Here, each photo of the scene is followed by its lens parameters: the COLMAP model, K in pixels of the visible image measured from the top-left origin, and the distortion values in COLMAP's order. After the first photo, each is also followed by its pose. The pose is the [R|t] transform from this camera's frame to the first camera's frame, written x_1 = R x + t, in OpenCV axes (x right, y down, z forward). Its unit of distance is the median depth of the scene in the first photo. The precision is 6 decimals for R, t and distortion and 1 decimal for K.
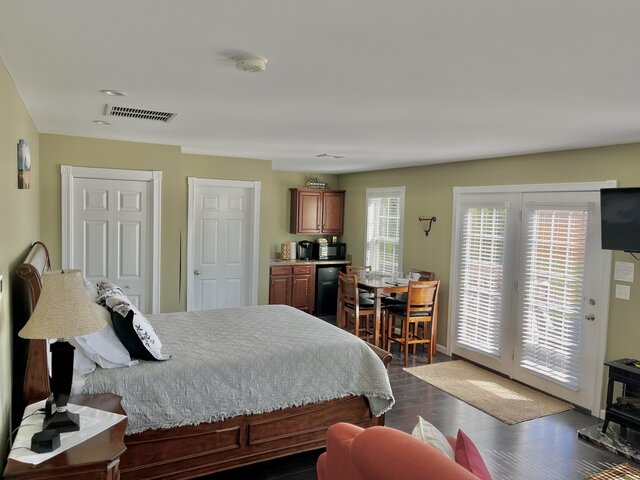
lens RADIAL K [[418.9, 0, 320.0], [0, 418.9, 240.0], [0, 0, 1]] dist [-0.001783, -0.000303]
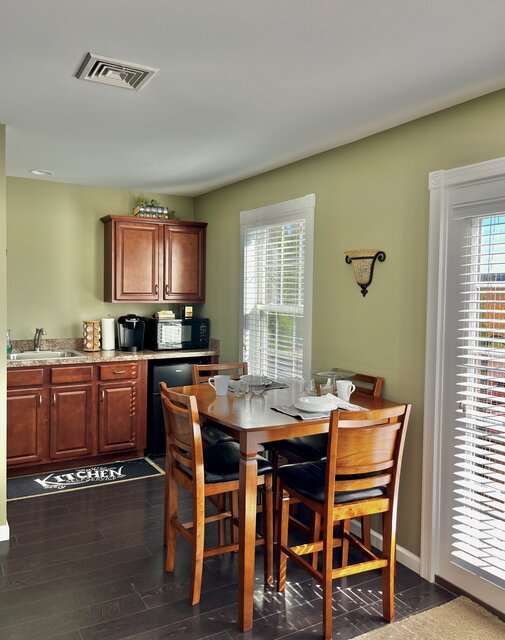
lens RADIAL K [[541.5, 0, 252.5], [0, 541.5, 320.0], [0, 0, 1]] dist [0.005396, 0.004008]
pose [[0.995860, -0.018577, 0.088982, 0.063140], [0.018354, 0.999826, 0.003330, 0.009514], [-0.089028, -0.001683, 0.996028, 0.327030]]
